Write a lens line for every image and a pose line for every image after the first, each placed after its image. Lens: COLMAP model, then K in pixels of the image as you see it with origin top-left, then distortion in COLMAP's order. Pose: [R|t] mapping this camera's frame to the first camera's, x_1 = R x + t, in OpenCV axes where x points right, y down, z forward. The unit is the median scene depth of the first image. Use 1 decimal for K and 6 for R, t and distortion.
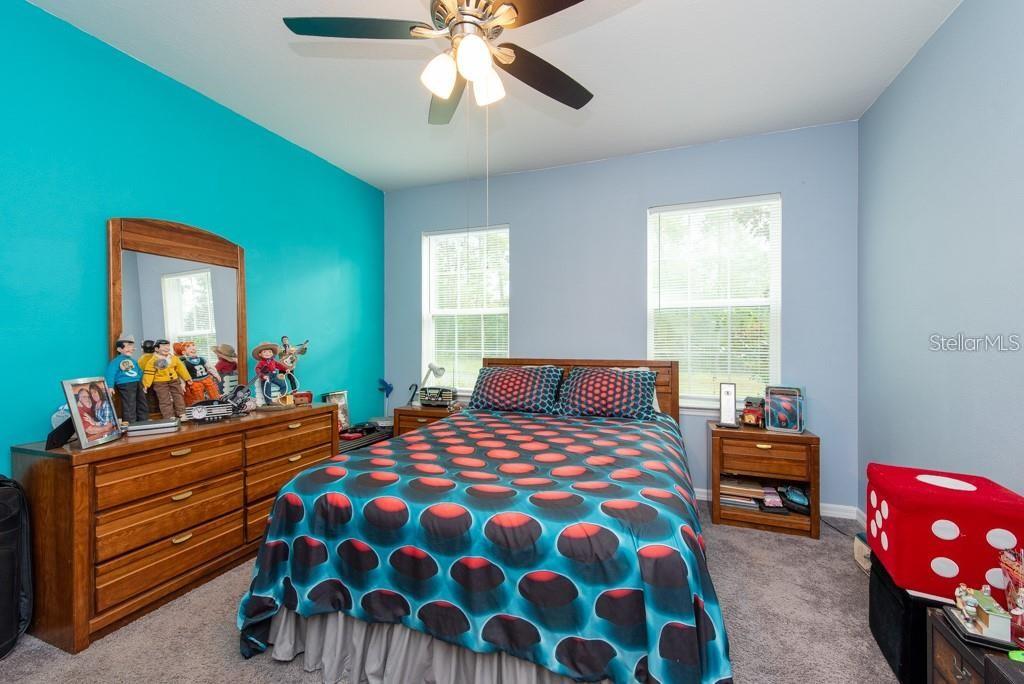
lens RADIAL K [[402.9, 0, 510.3], [0, 402.9, 338.0], [0, 0, 1]] dist [0.016598, -0.004275]
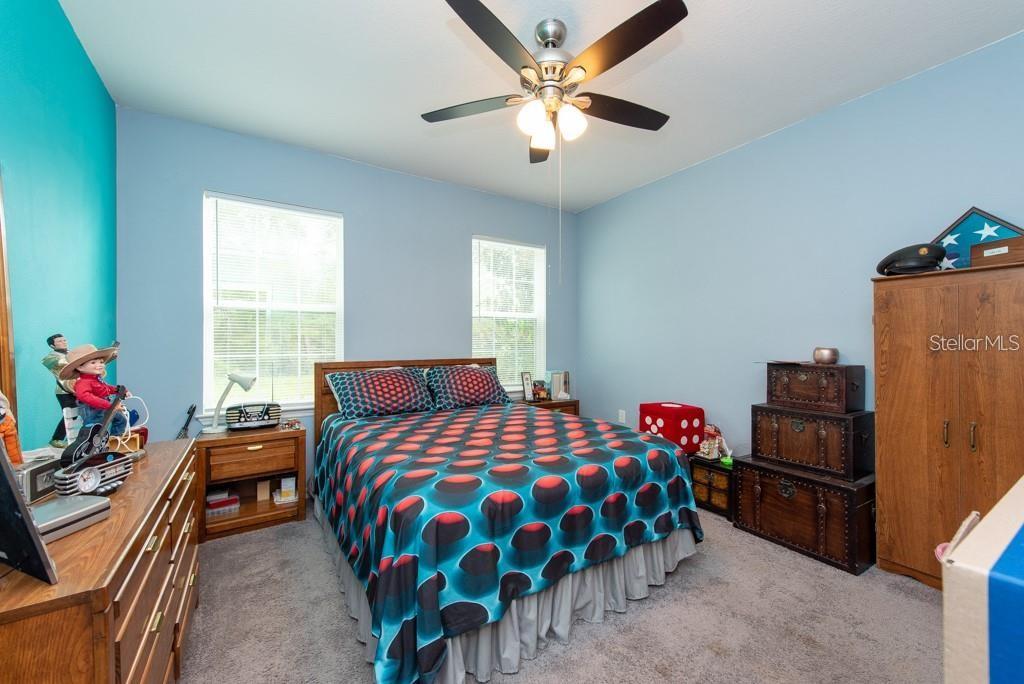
lens RADIAL K [[402.9, 0, 505.9], [0, 402.9, 346.2], [0, 0, 1]] dist [0.016598, -0.004275]
pose [[0.603160, -0.006356, 0.797595, -0.660178], [-0.002697, 0.999946, 0.010007, 0.006242], [-0.797616, -0.008187, 0.603110, 0.208188]]
